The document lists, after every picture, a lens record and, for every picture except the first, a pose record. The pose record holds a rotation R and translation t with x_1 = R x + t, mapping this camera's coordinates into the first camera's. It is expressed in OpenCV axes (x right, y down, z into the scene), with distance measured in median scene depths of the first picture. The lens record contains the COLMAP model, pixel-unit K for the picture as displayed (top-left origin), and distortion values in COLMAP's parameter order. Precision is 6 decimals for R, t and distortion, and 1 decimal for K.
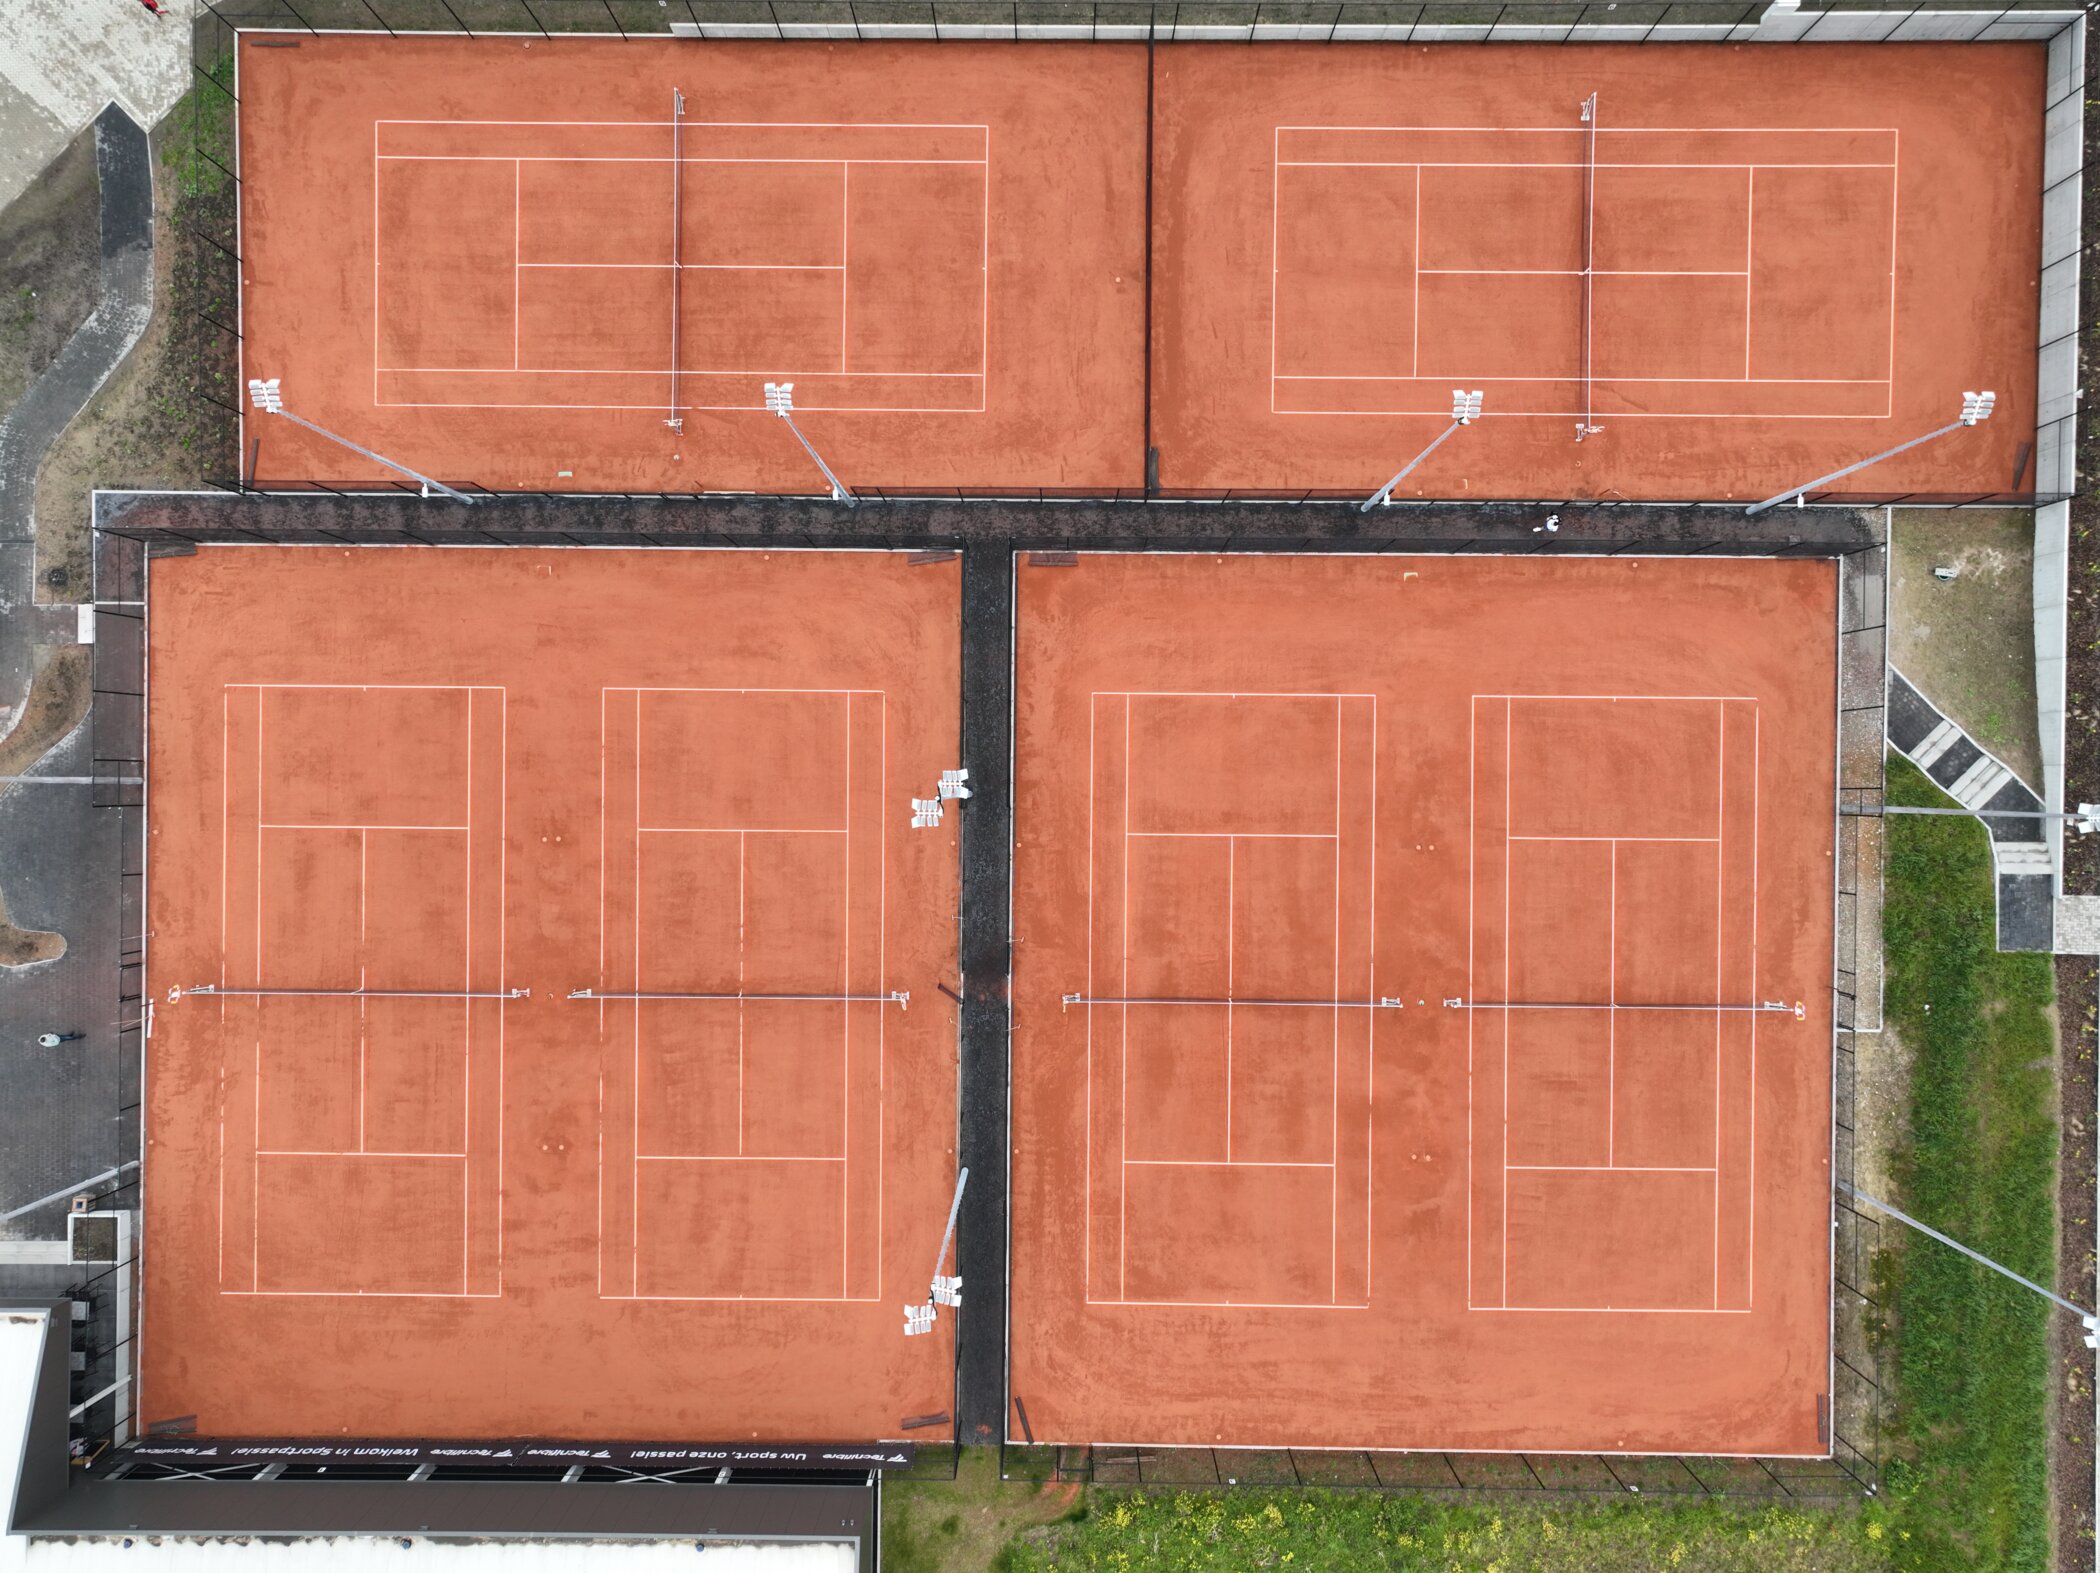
lens RADIAL K [[1475.2, 0, 1050.9], [0, 1475.2, 792.0], [0, 0, 1]] dist [0.008584, 0.007203]
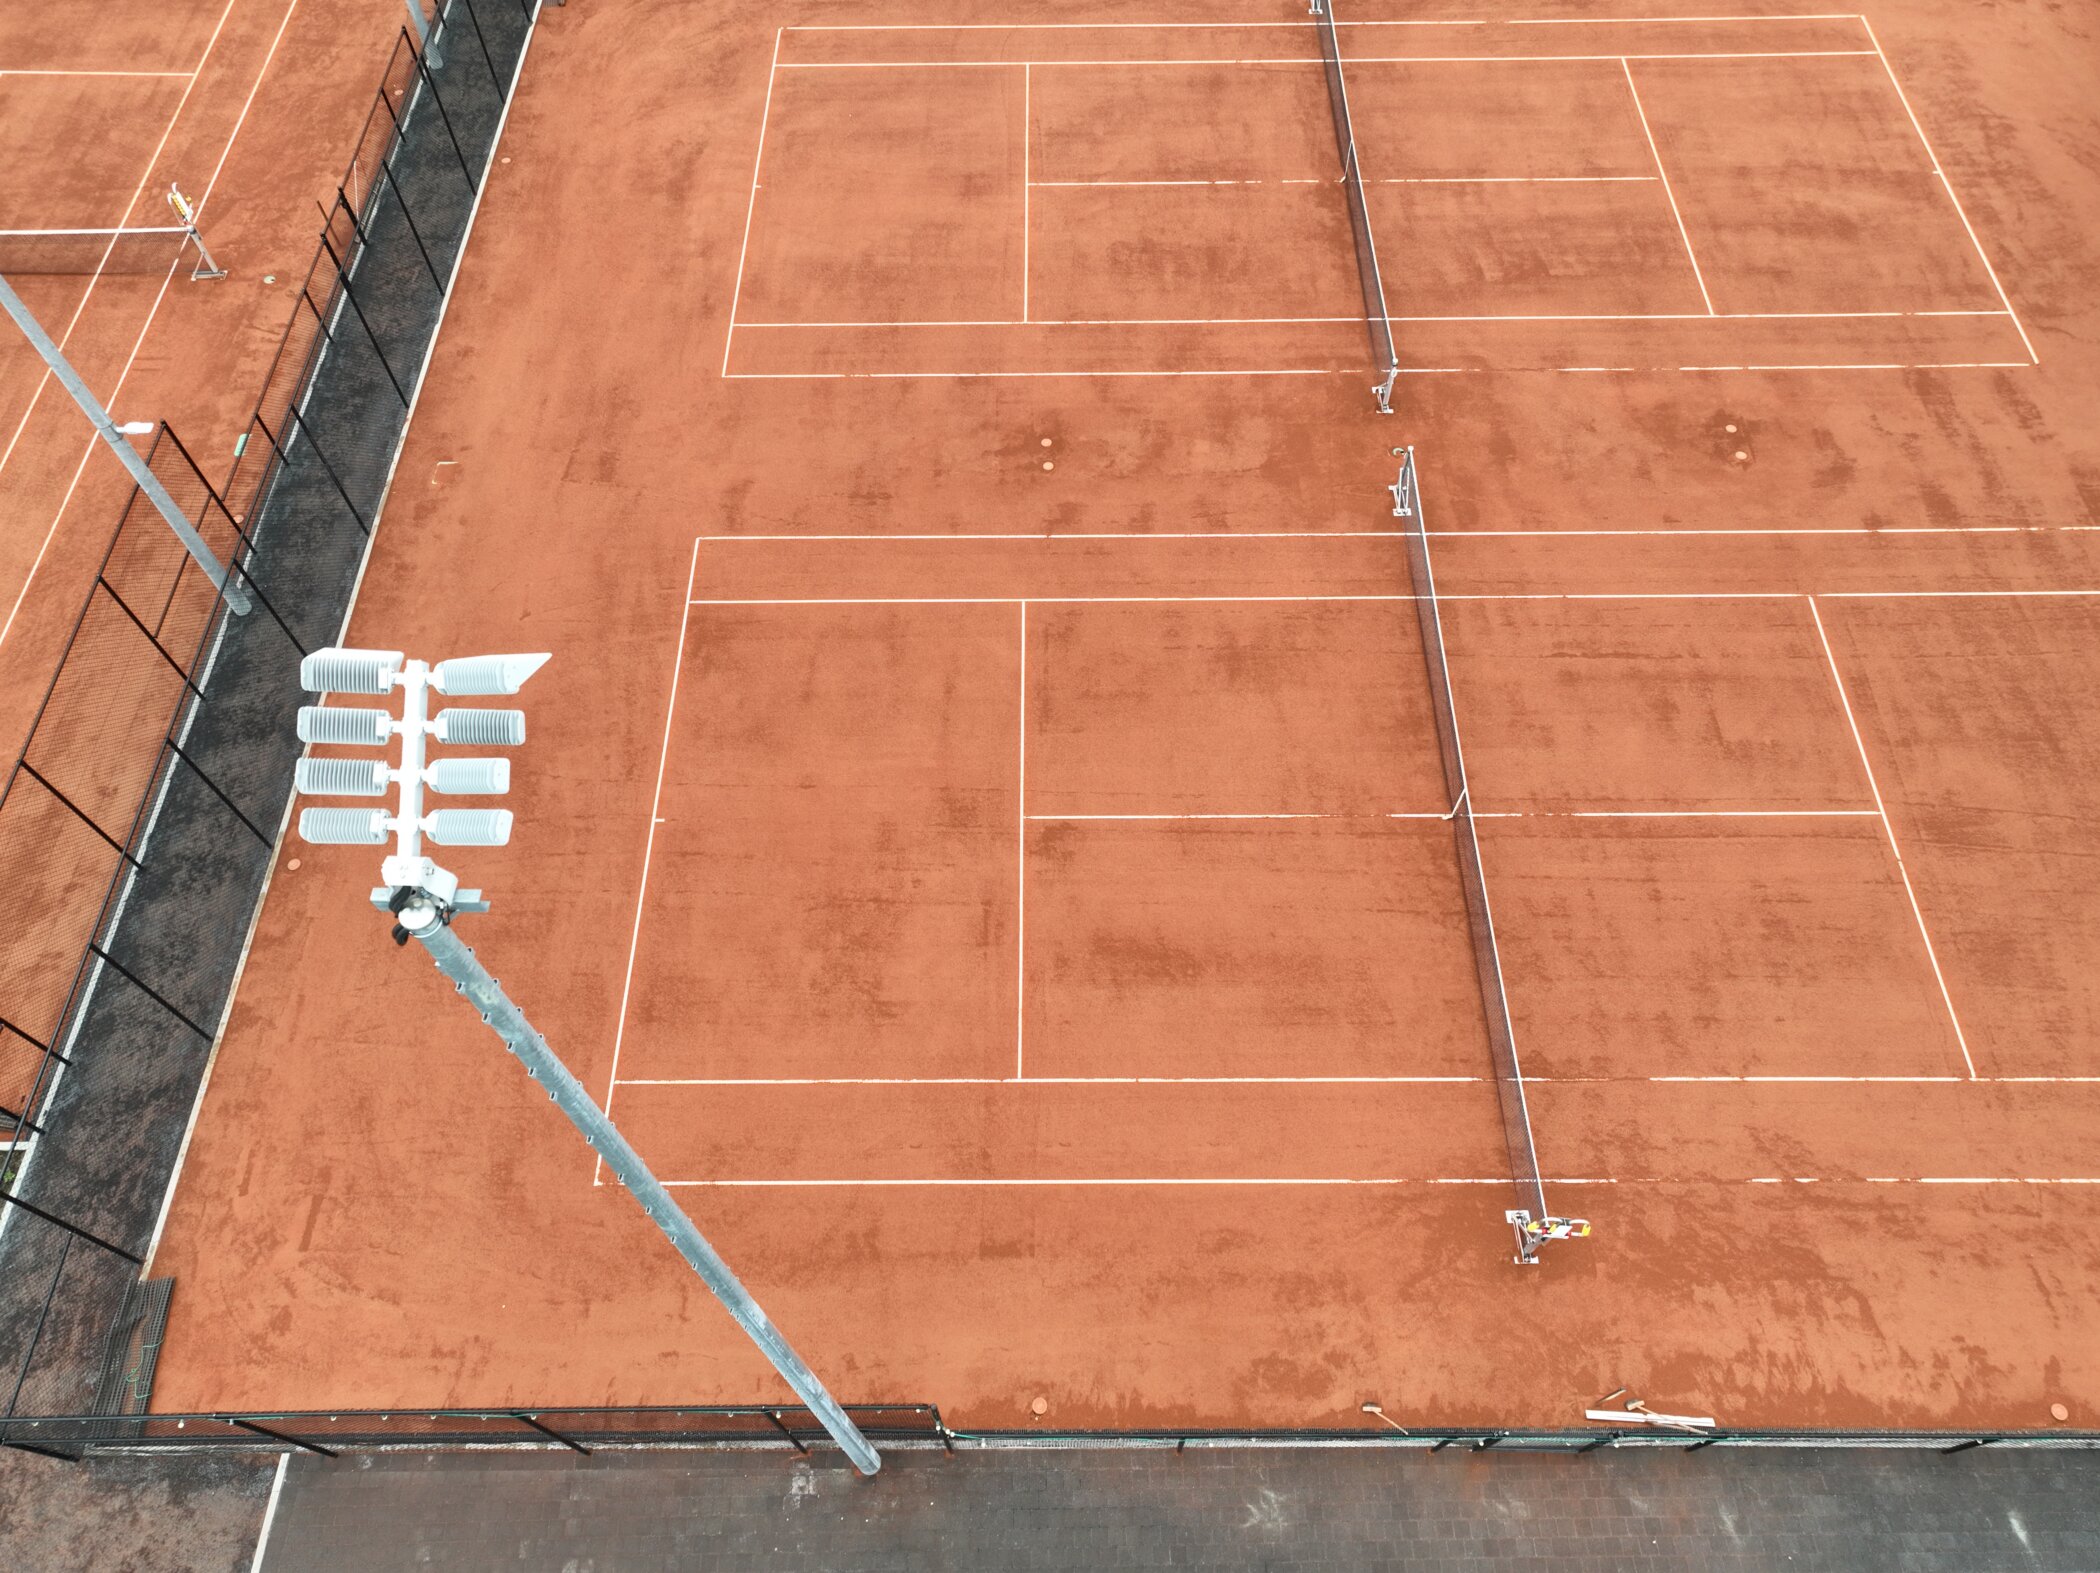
lens RADIAL K [[1475.2, 0, 1044.9], [0, 1475.2, 784.1], [0, 0, 1]] dist [0.008584, 0.007203]
pose [[-0.010195, -0.846158, 0.532835, -0.662397], [0.999880, -0.014852, -0.004455, 0.031803], [0.011684, 0.532725, 0.846208, 0.675341]]
